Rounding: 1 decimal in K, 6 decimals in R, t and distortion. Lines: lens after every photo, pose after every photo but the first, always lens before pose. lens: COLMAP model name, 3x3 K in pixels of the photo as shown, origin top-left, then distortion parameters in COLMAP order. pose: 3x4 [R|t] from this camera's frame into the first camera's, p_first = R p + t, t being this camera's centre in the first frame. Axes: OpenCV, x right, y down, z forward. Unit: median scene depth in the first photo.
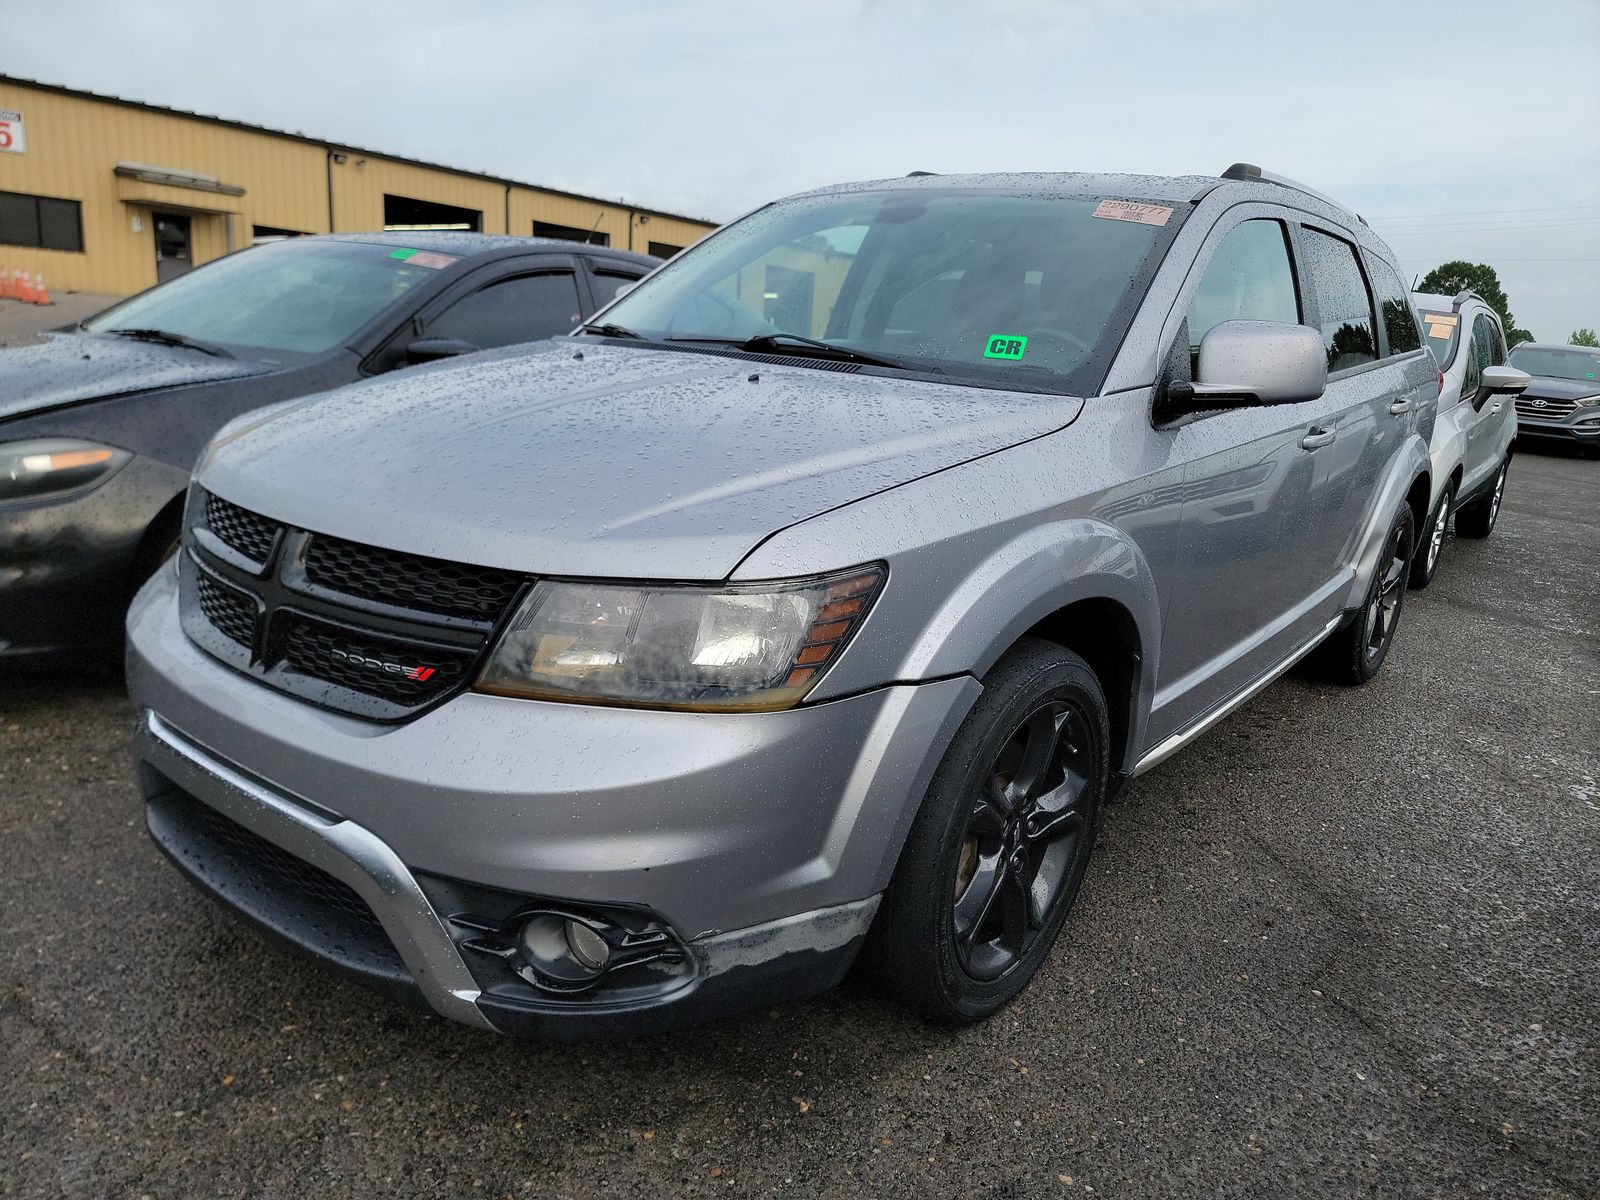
lens RADIAL K [[1108.2, 0, 776.6], [0, 1108.2, 633.9], [0, 0, 1]] dist [0.031741, -0.009265]
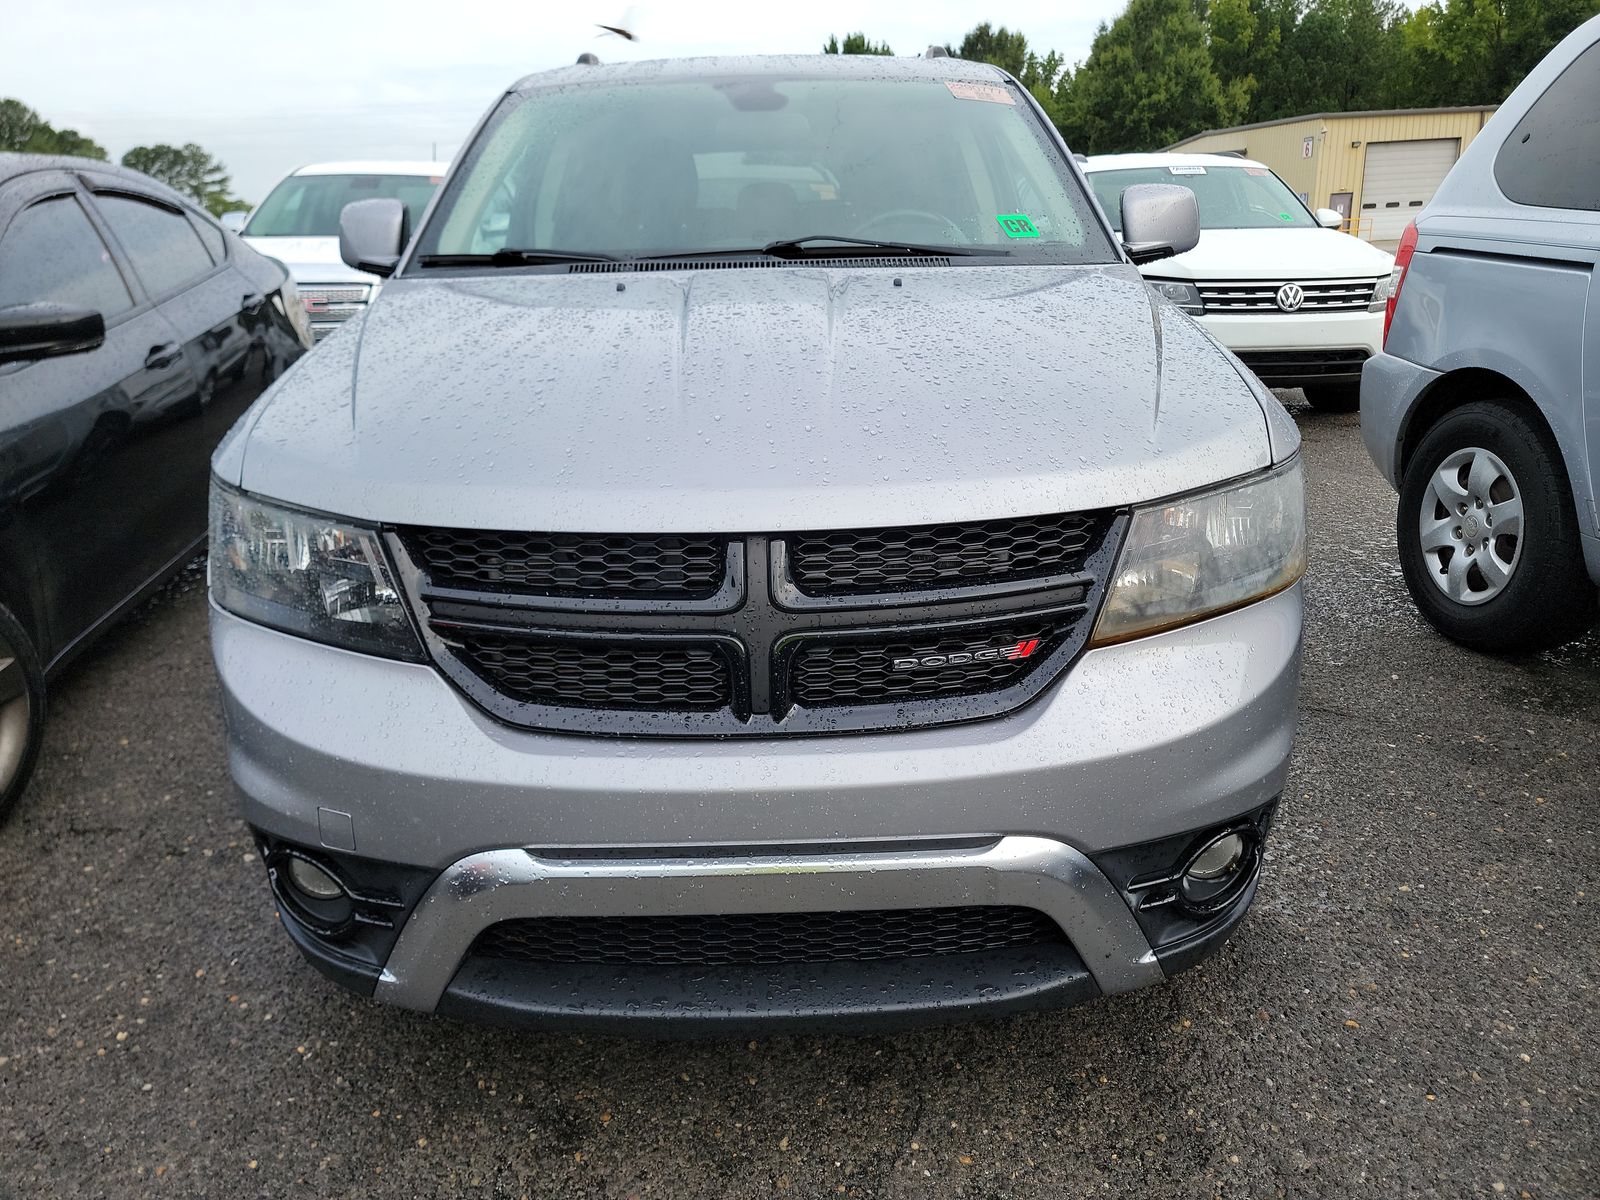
lens RADIAL K [[1108.2, 0, 804.9], [0, 1108.2, 603.8], [0, 0, 1]] dist [0.031741, -0.009265]
pose [[0.779285, -0.279025, 0.561124, -0.892146], [0.242861, 0.959900, 0.140038, -0.156064], [-0.577697, 0.027146, 0.815800, 0.366557]]
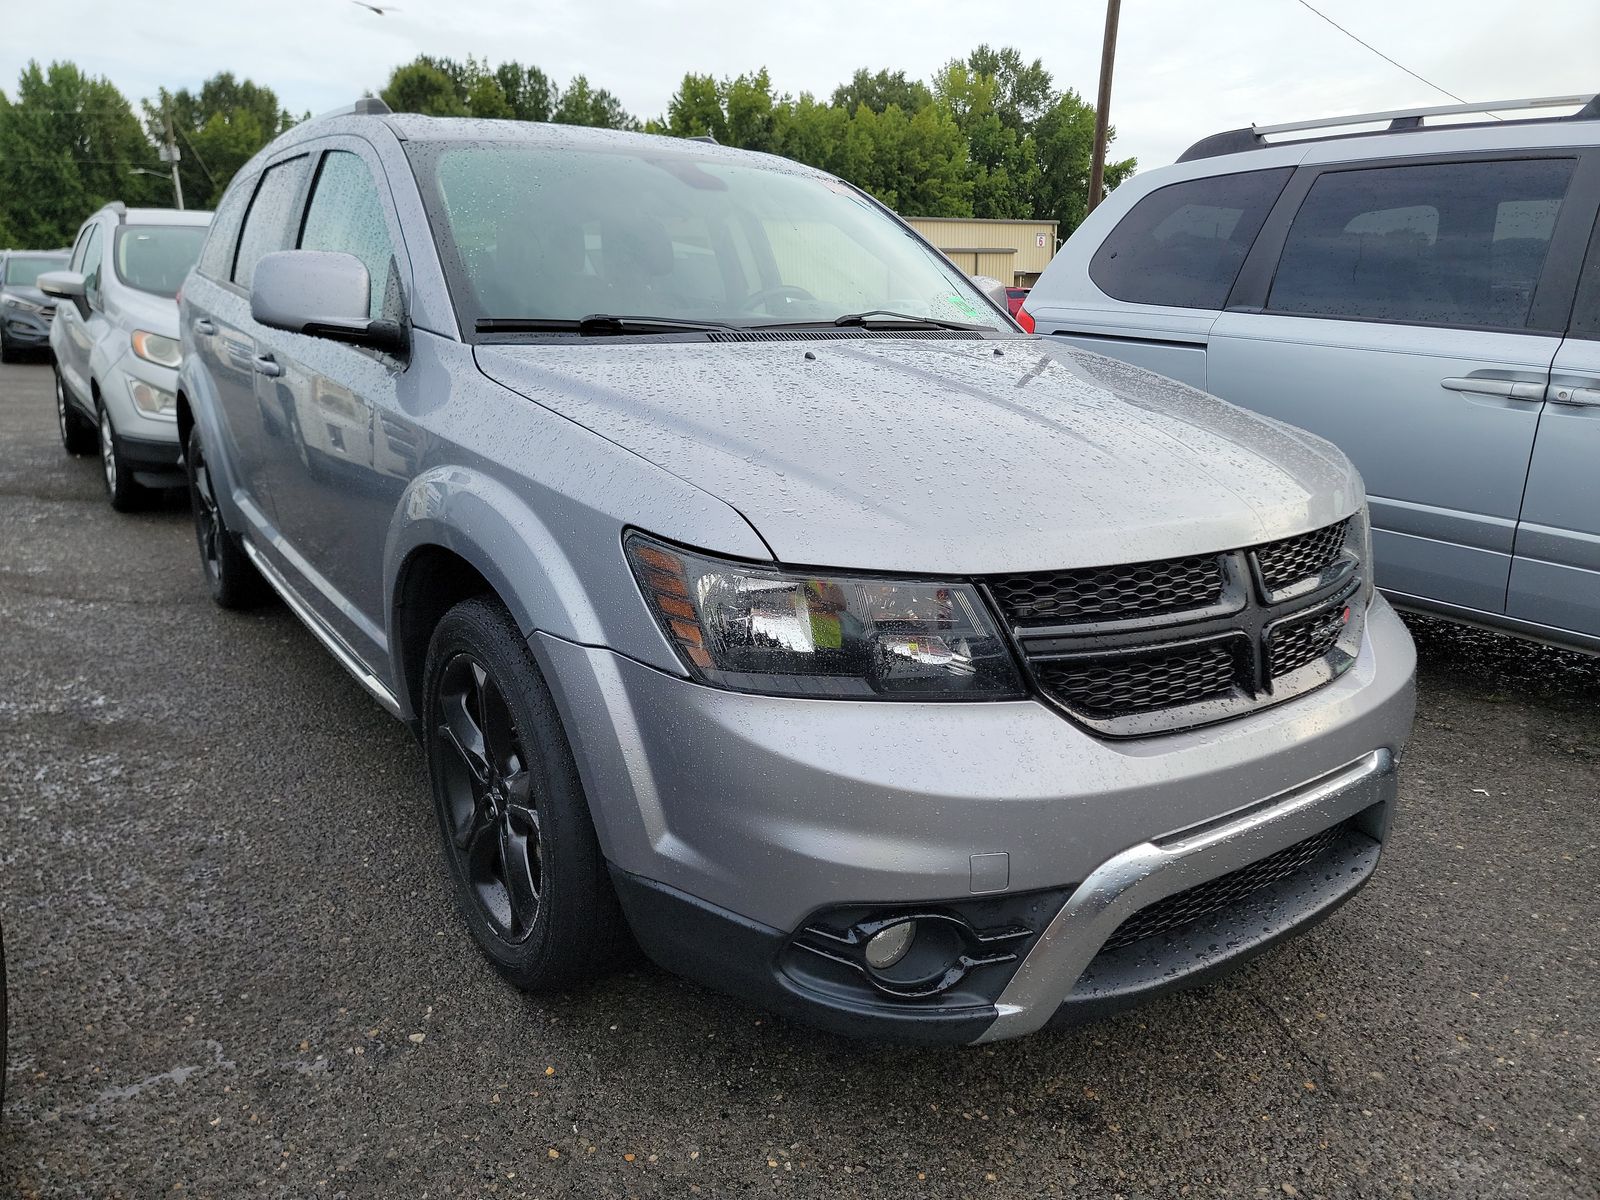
lens RADIAL K [[1108.2, 0, 800.2], [0, 1108.2, 595.5], [0, 0, 1]] dist [0.031741, -0.009265]
pose [[0.291049, -0.309921, 0.905119, -1.508748], [0.265402, 0.935099, 0.234844, -0.407718], [-0.919159, 0.171869, 0.354413, 1.057957]]
